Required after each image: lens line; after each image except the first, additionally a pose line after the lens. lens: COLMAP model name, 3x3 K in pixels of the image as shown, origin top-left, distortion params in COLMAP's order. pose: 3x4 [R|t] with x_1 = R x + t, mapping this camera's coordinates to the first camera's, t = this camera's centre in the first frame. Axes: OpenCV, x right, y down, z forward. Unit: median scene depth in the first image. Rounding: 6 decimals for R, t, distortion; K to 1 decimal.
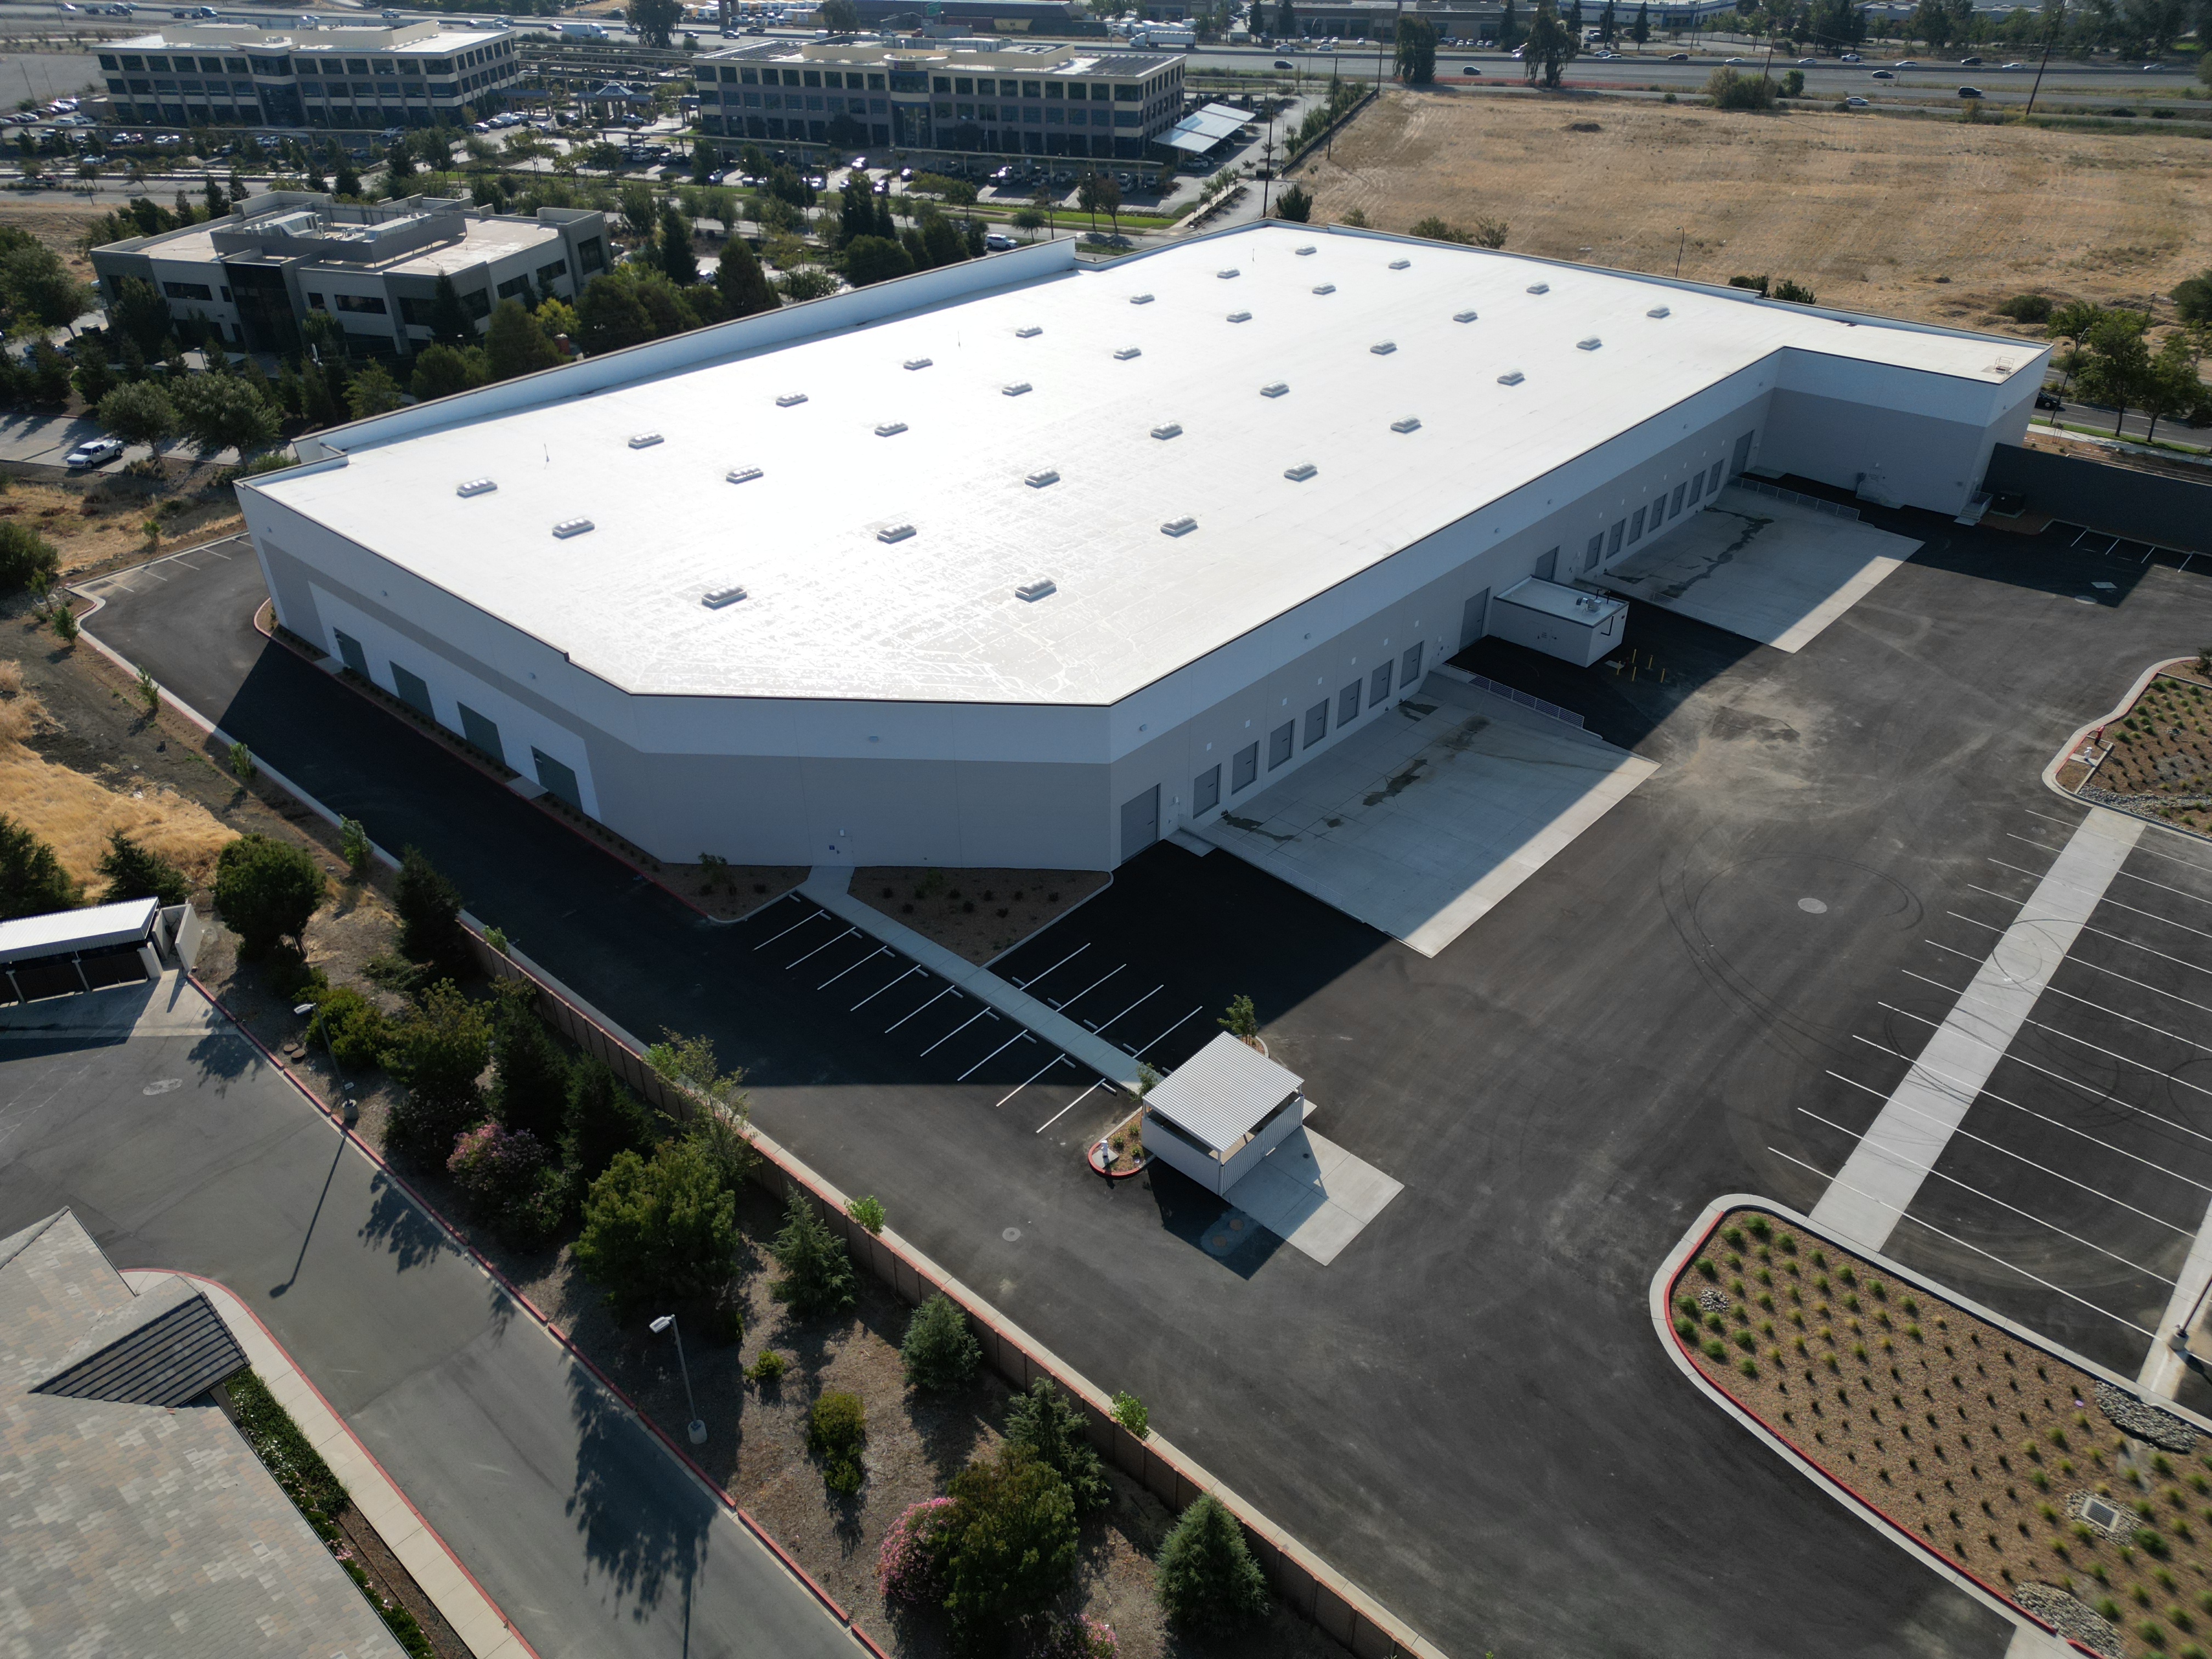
lens RADIAL K [[1540.4, 0, 1106.0], [0, 1540.4, 829.5], [0, 0, 1]] dist [0.066163, -0.051473]
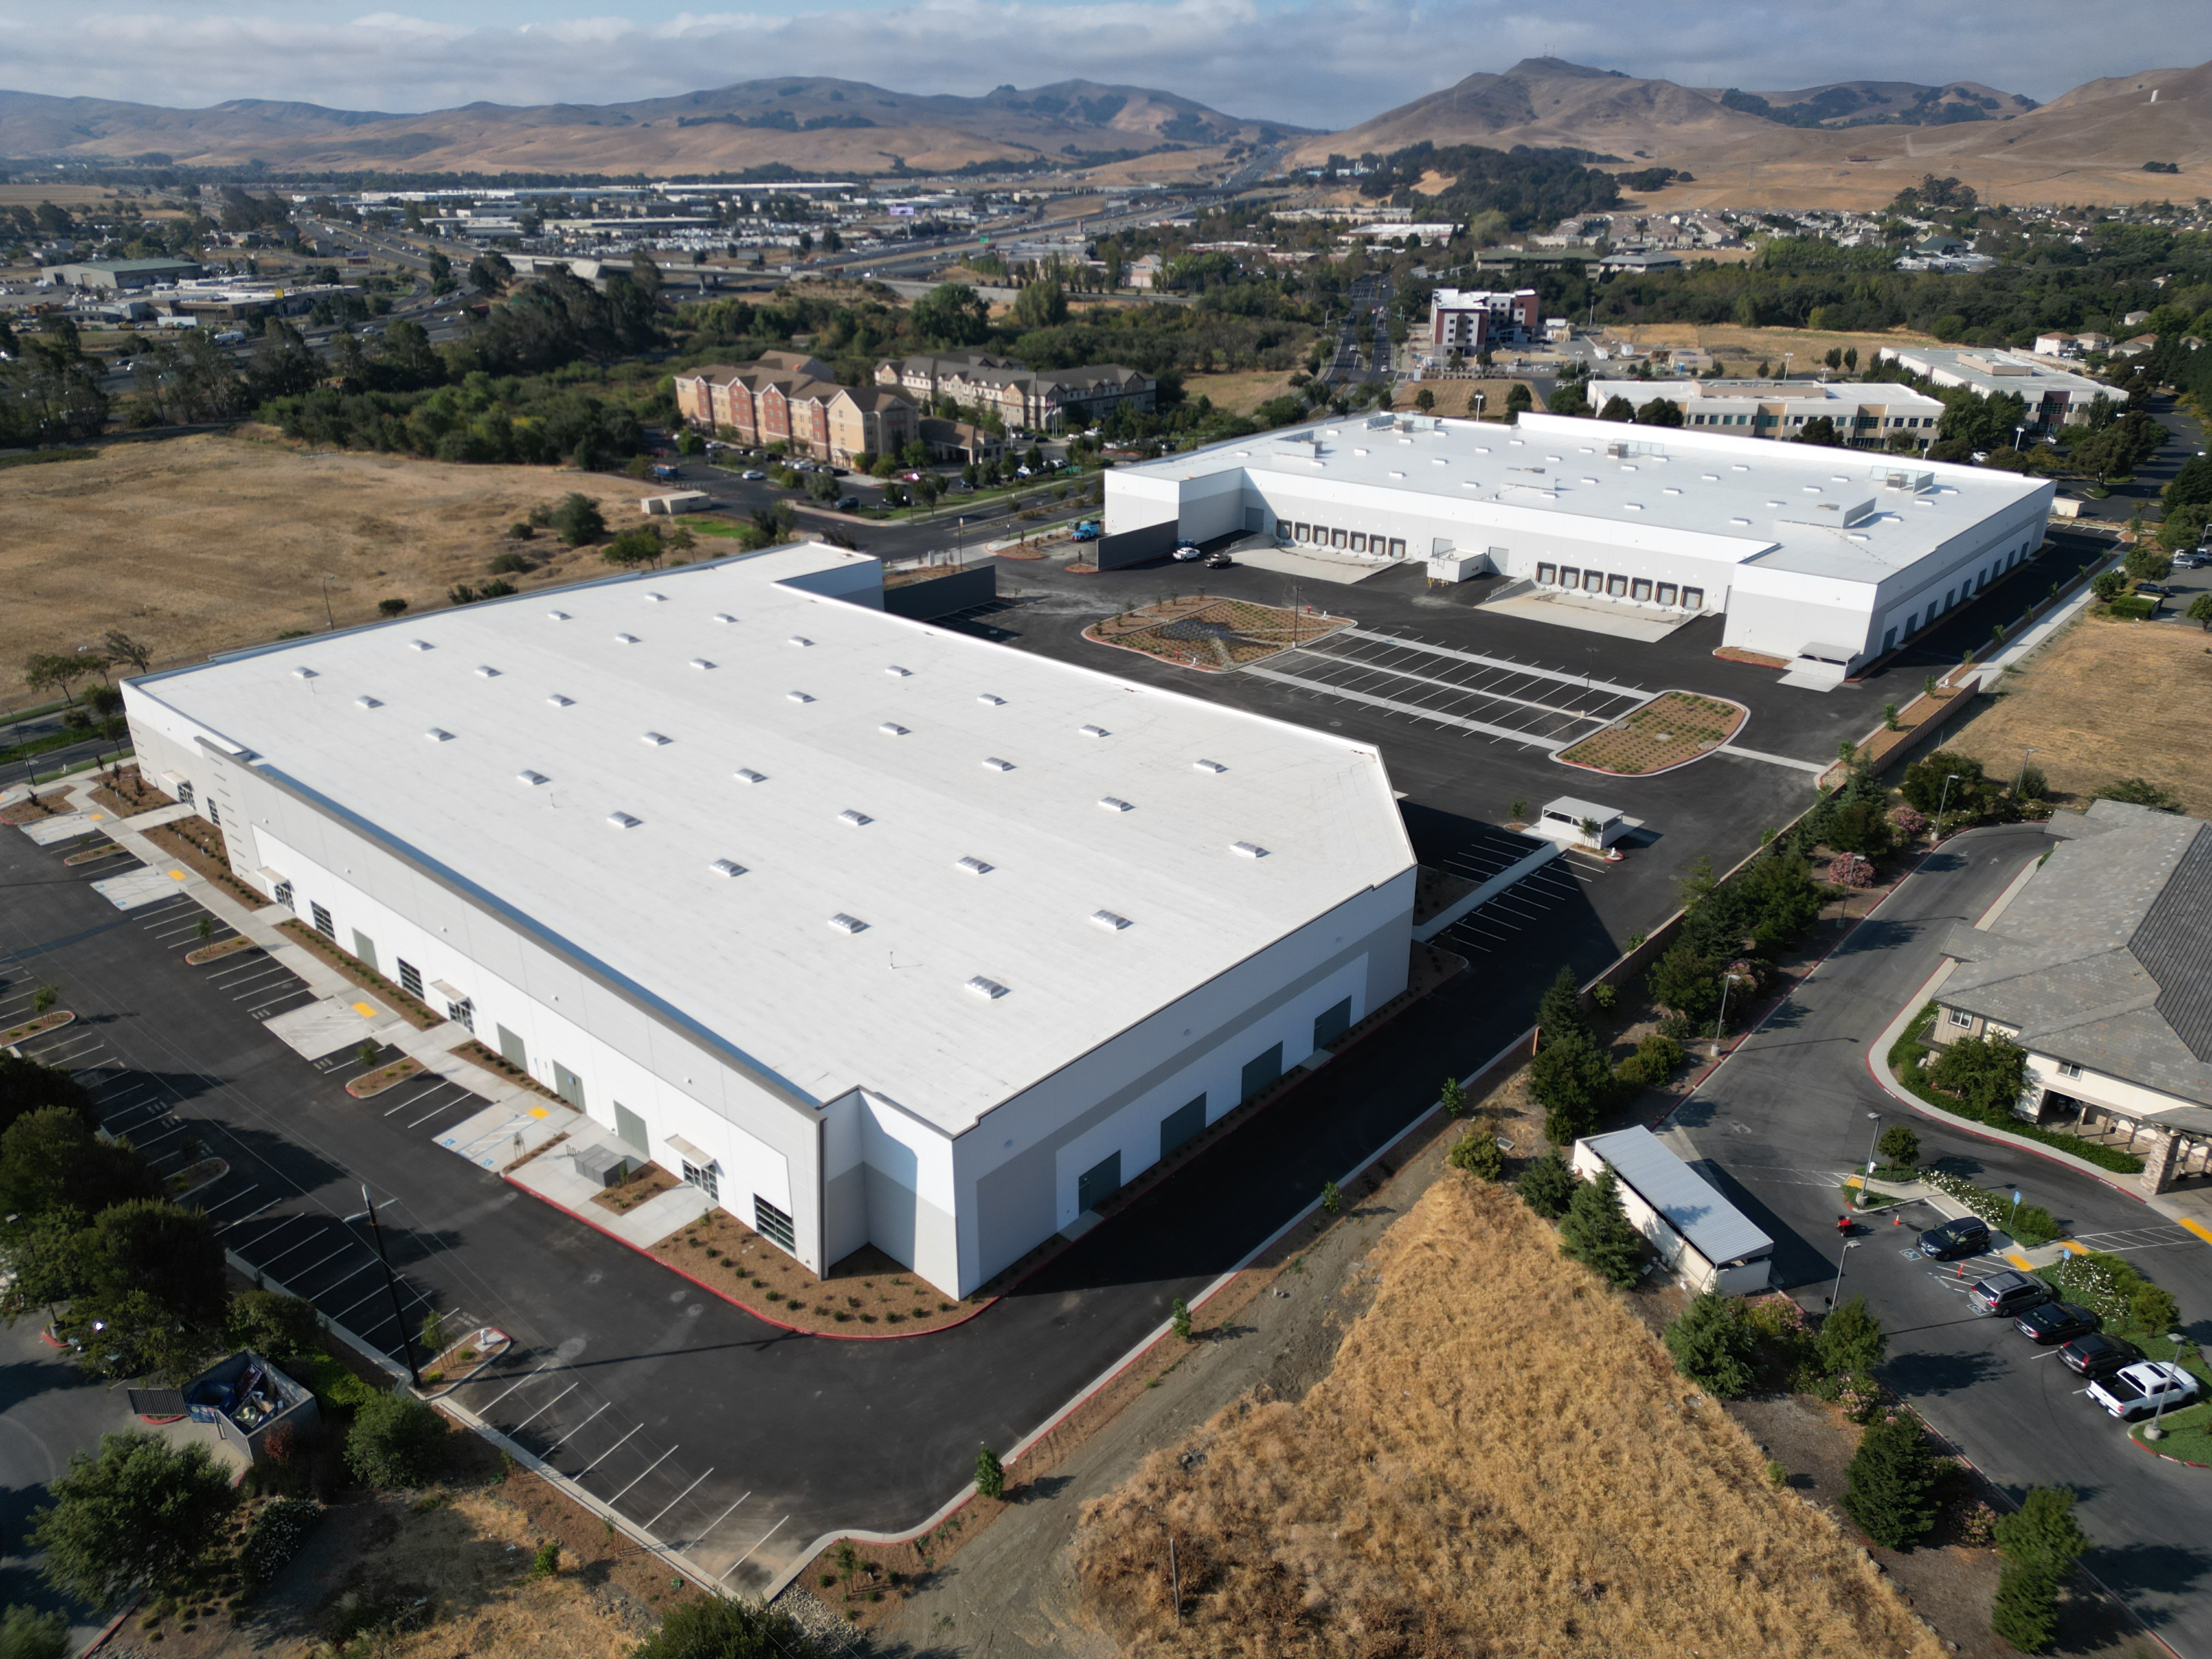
lens RADIAL K [[1540.4, 0, 1106.0], [0, 1540.4, 829.5], [0, 0, 1]] dist [0.066163, -0.051473]
pose [[0.000041, -0.394461, 0.918913, -1.461160], [0.541298, 0.772659, 0.331654, -0.673861], [-0.840831, 0.497392, 0.213553, 0.849984]]
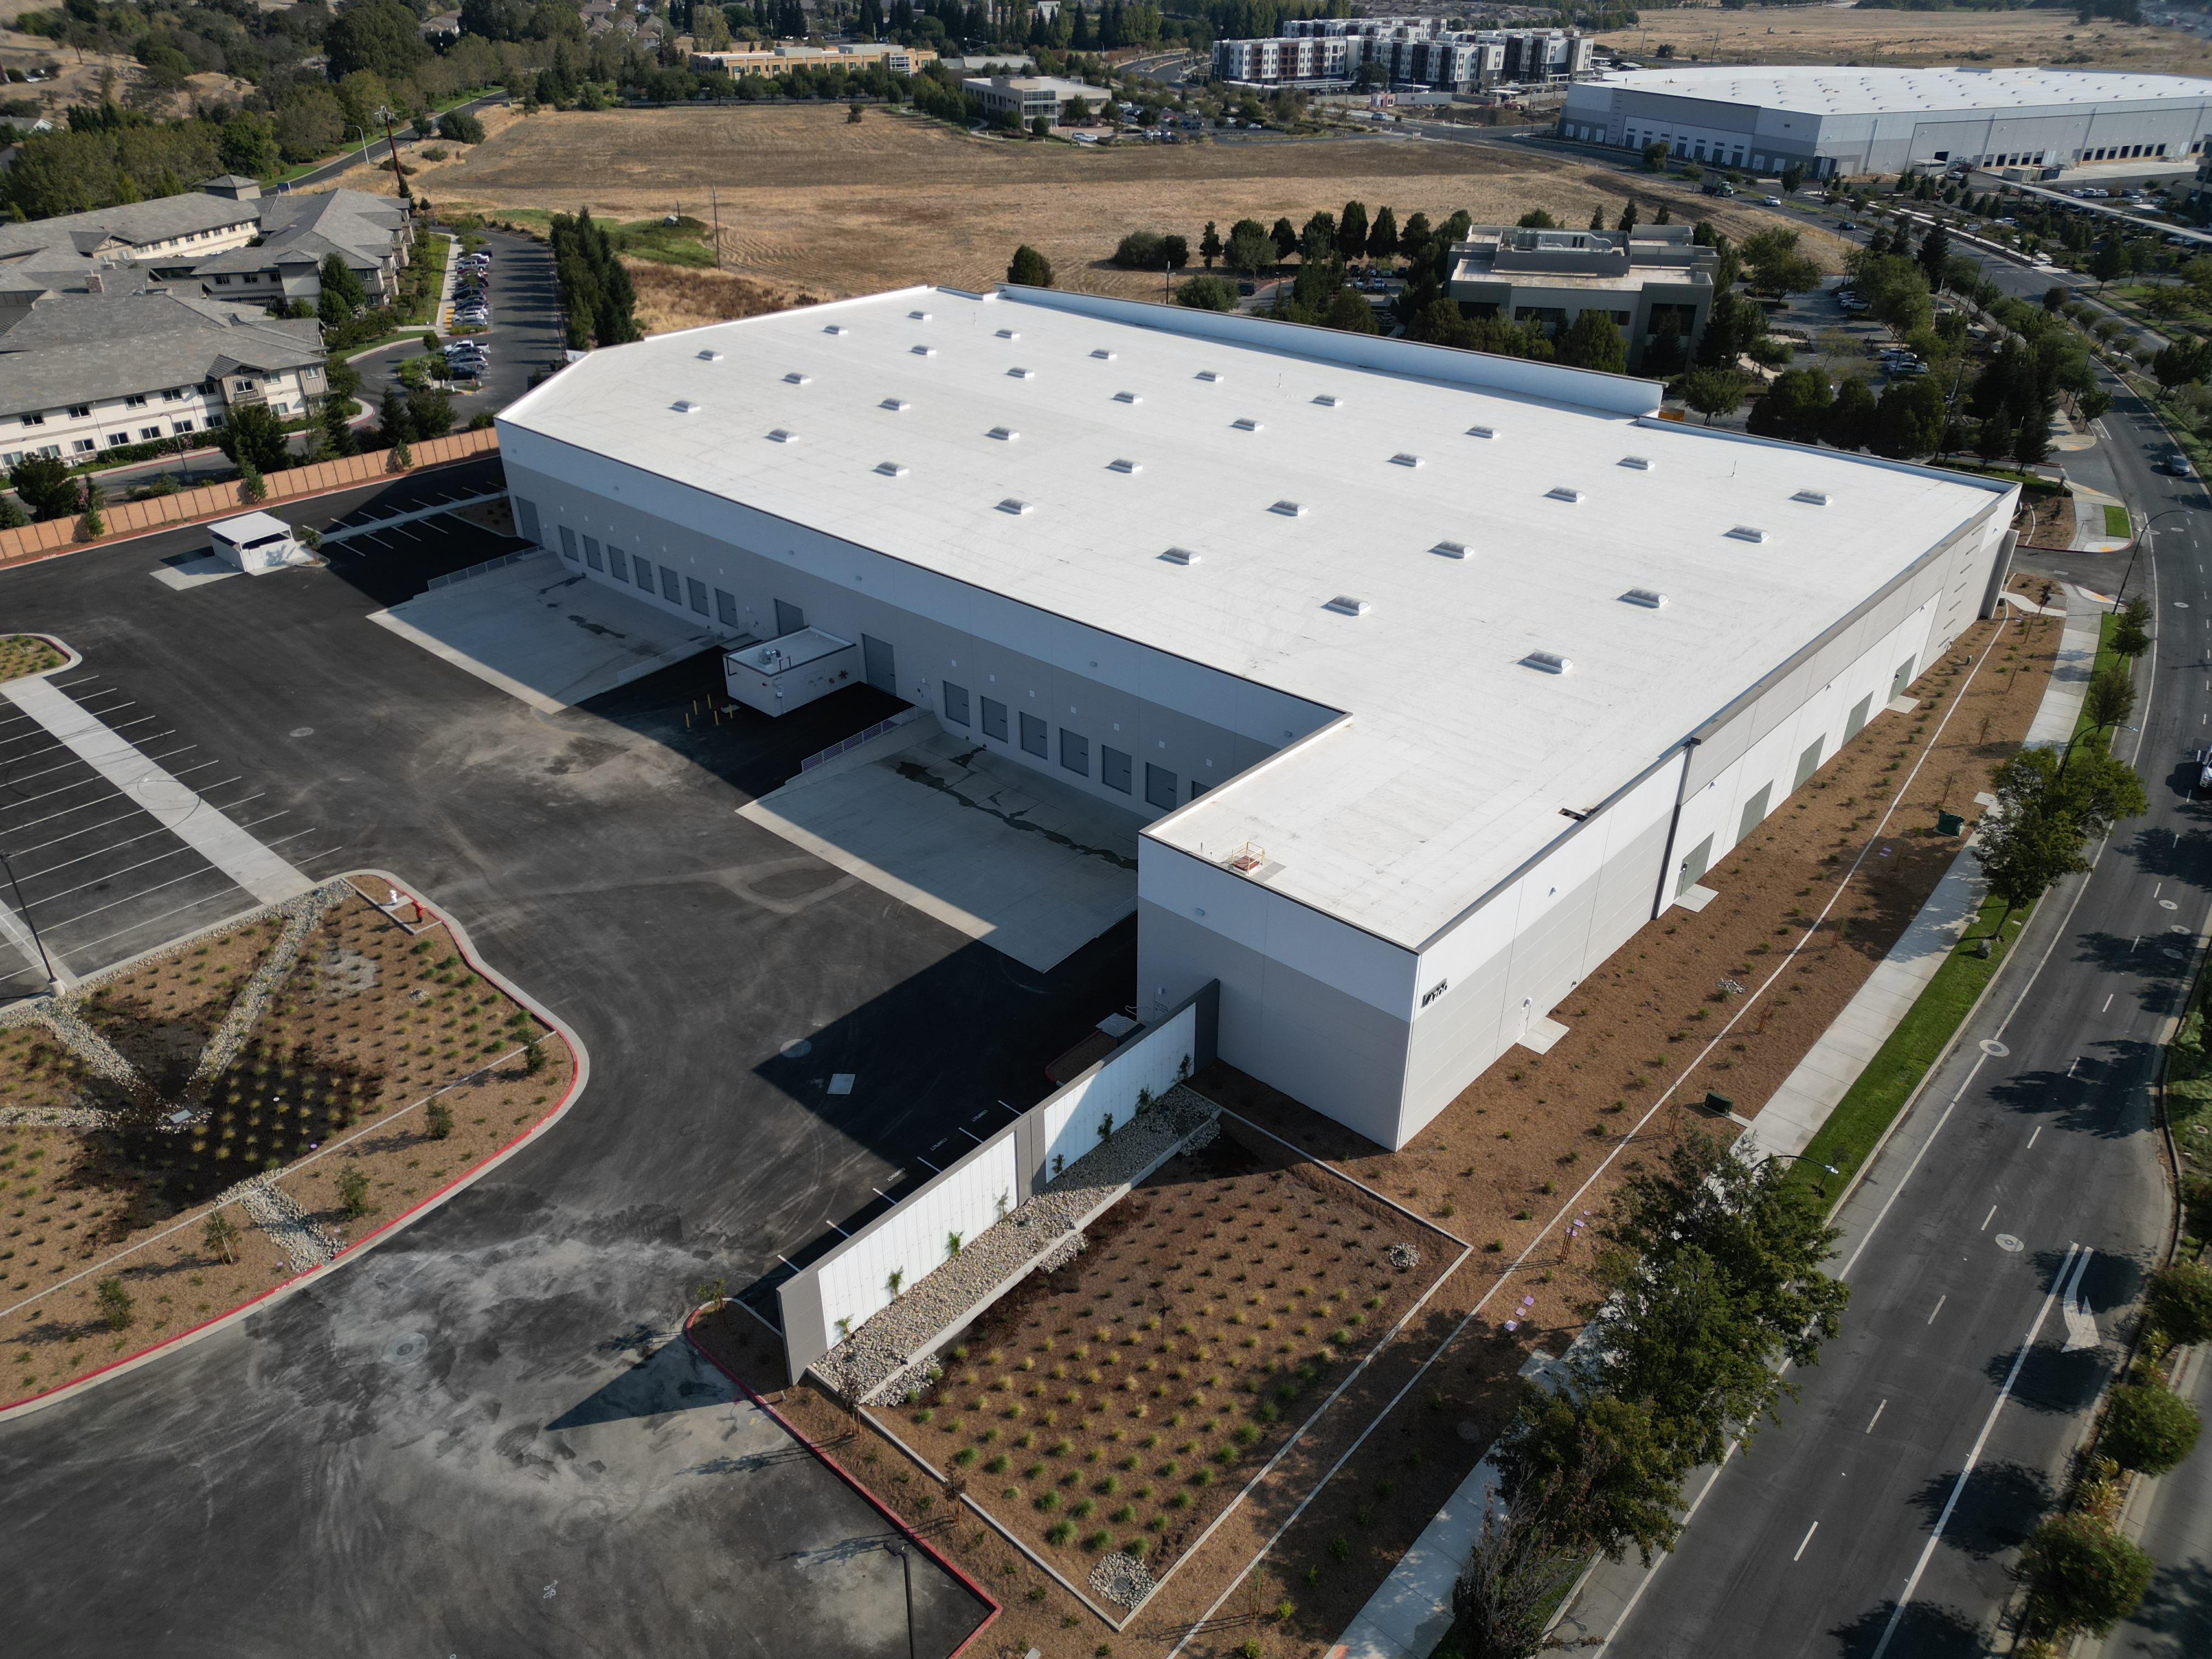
lens RADIAL K [[1540.4, 0, 1106.0], [0, 1540.4, 829.5], [0, 0, 1]] dist [0.066163, -0.051473]
pose [[0.003393, 0.497746, -0.867316, 1.518614], [-0.541272, 0.730198, 0.416937, -0.735709], [0.840841, 0.468039, 0.271893, 1.187974]]
